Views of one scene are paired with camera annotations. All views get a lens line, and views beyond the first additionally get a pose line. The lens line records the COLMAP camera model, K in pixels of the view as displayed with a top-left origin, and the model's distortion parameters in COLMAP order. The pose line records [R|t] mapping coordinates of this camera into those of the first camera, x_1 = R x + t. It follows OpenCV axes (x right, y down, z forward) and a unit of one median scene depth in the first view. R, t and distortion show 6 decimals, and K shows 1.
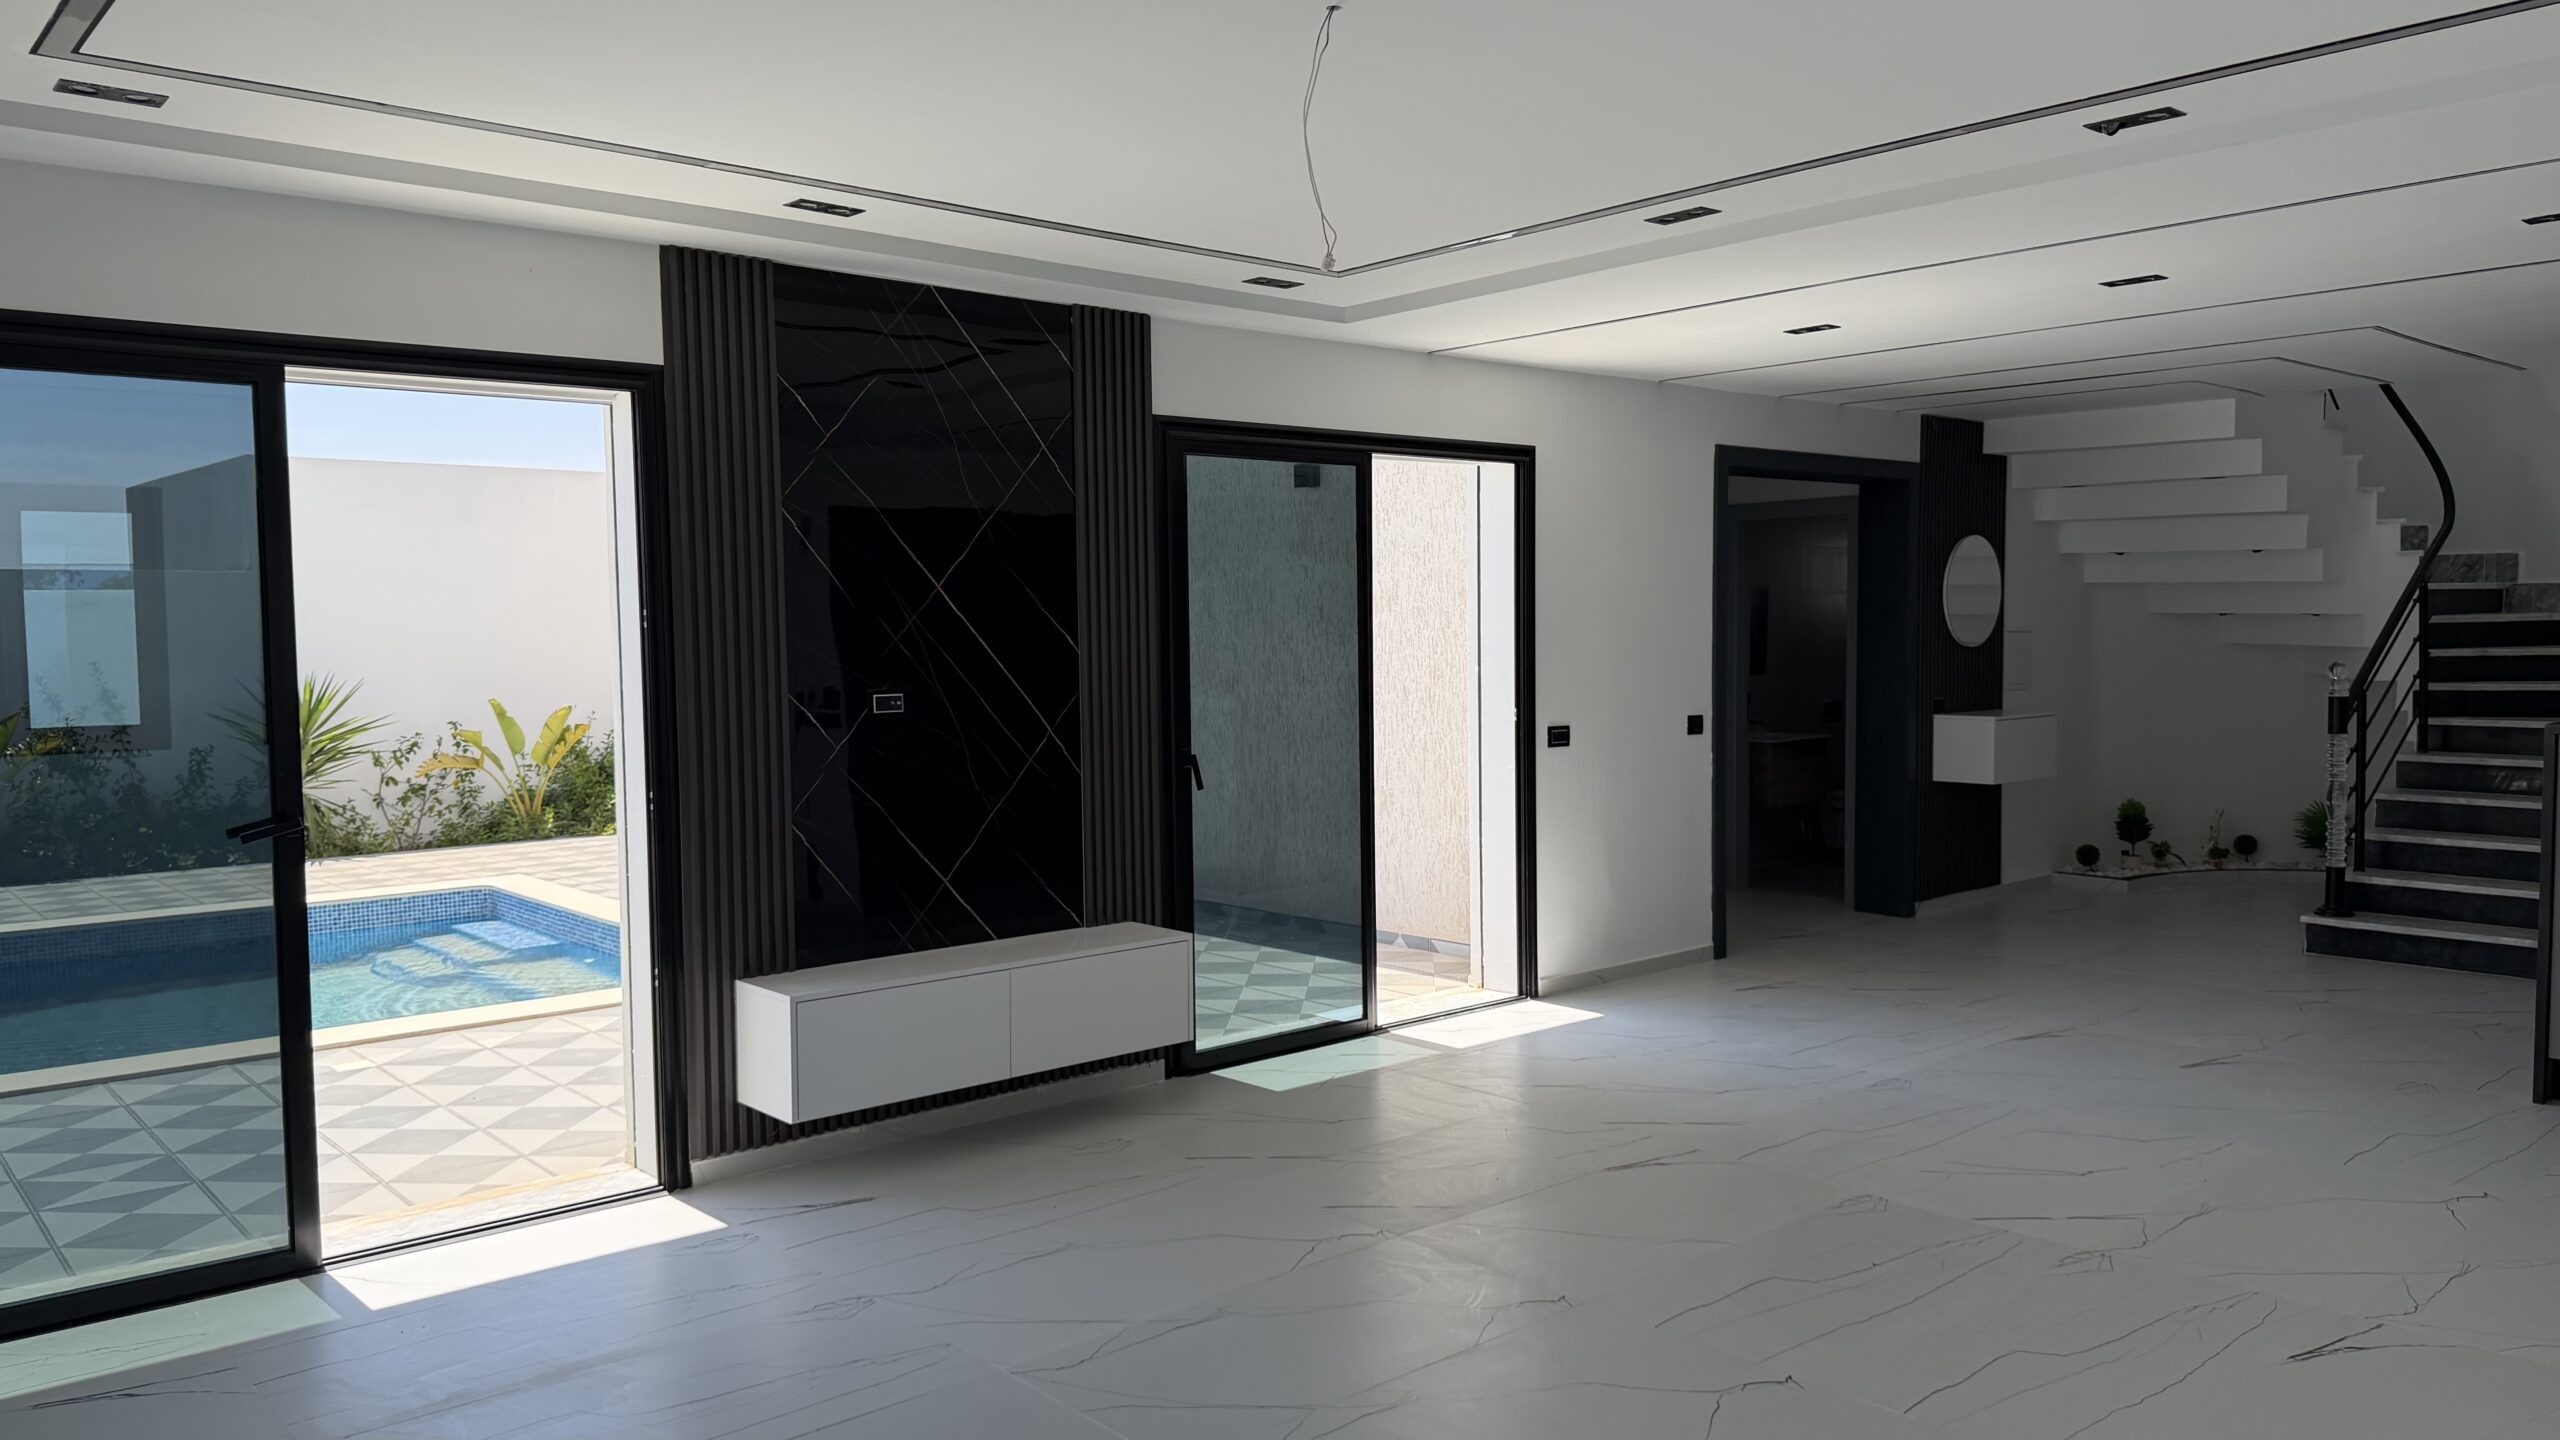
lens RADIAL K [[1800.3, 0, 1289.1], [0, 1800.3, 732.6], [0, 0, 1]] dist [0.100931, -0.134511]
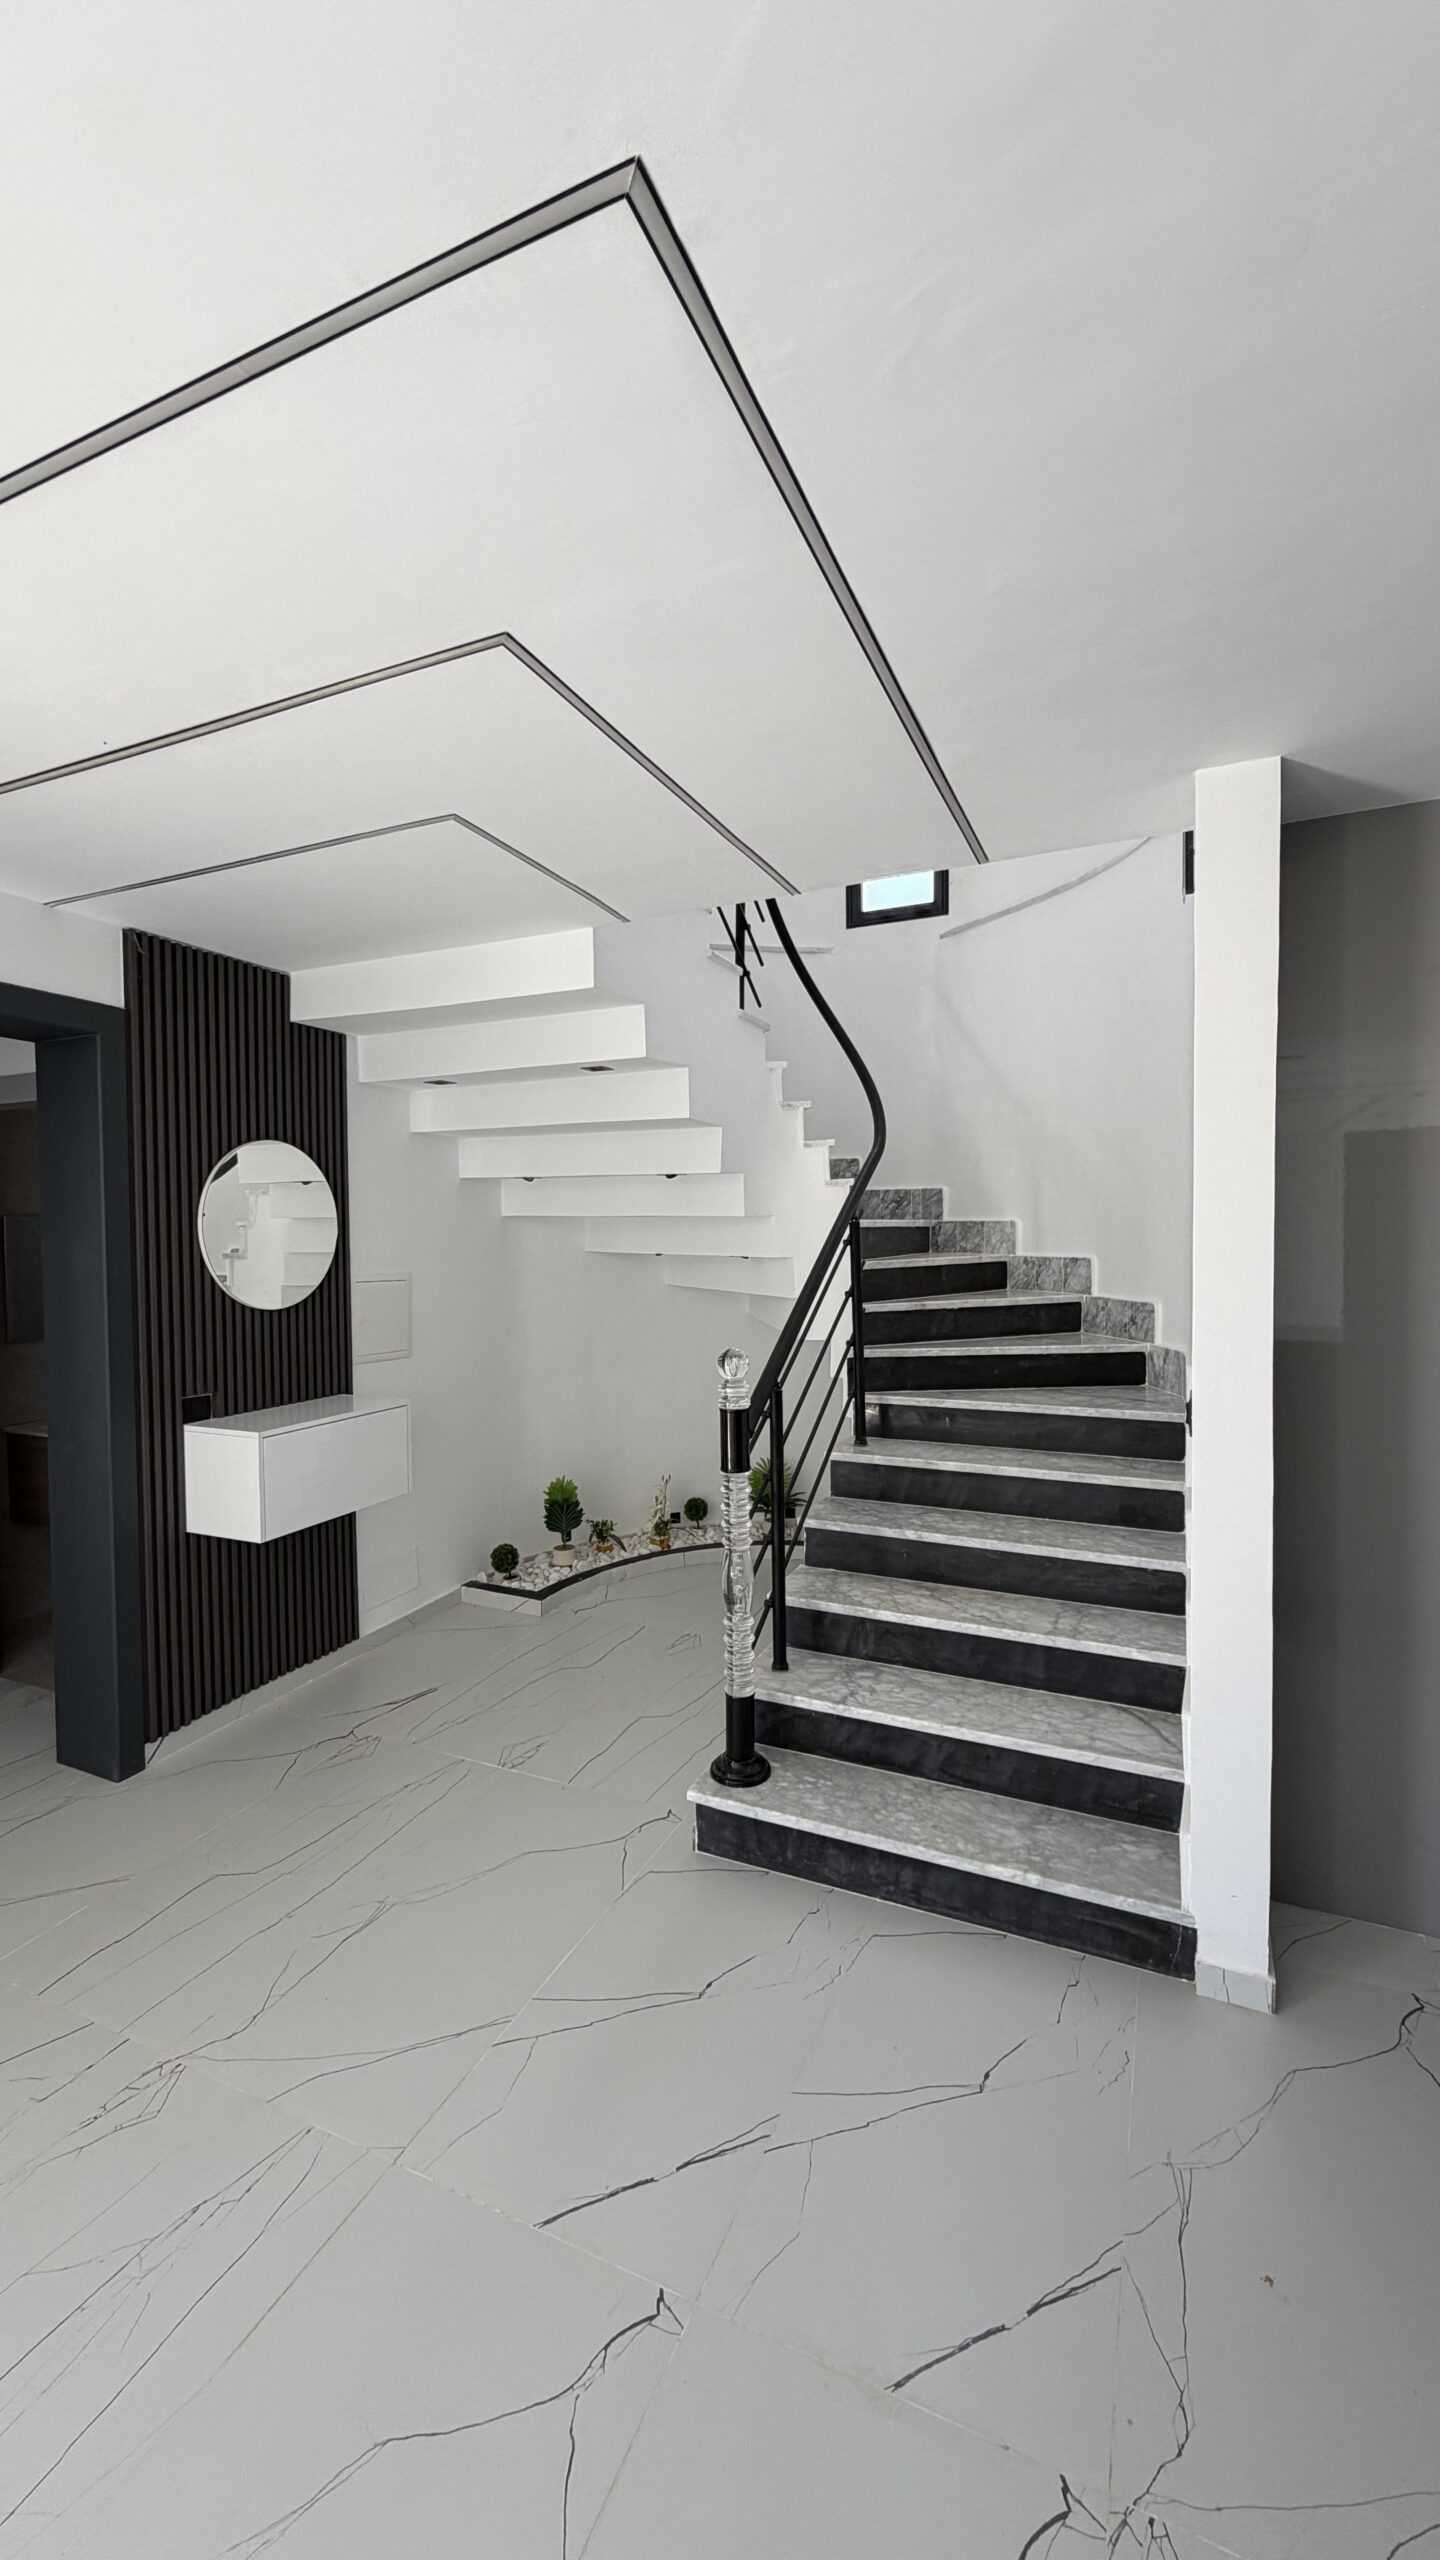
lens RADIAL K [[1018.2, 0, 720.1], [0, 1018.2, 1268.7], [0, 0, 1]] dist [-0.000726, -0.000125]
pose [[0.914907, -0.012373, 0.403475, 0.383586], [0.025461, 0.999309, -0.027090, -0.049334], [-0.402861, 0.035057, 0.914590, 0.615381]]
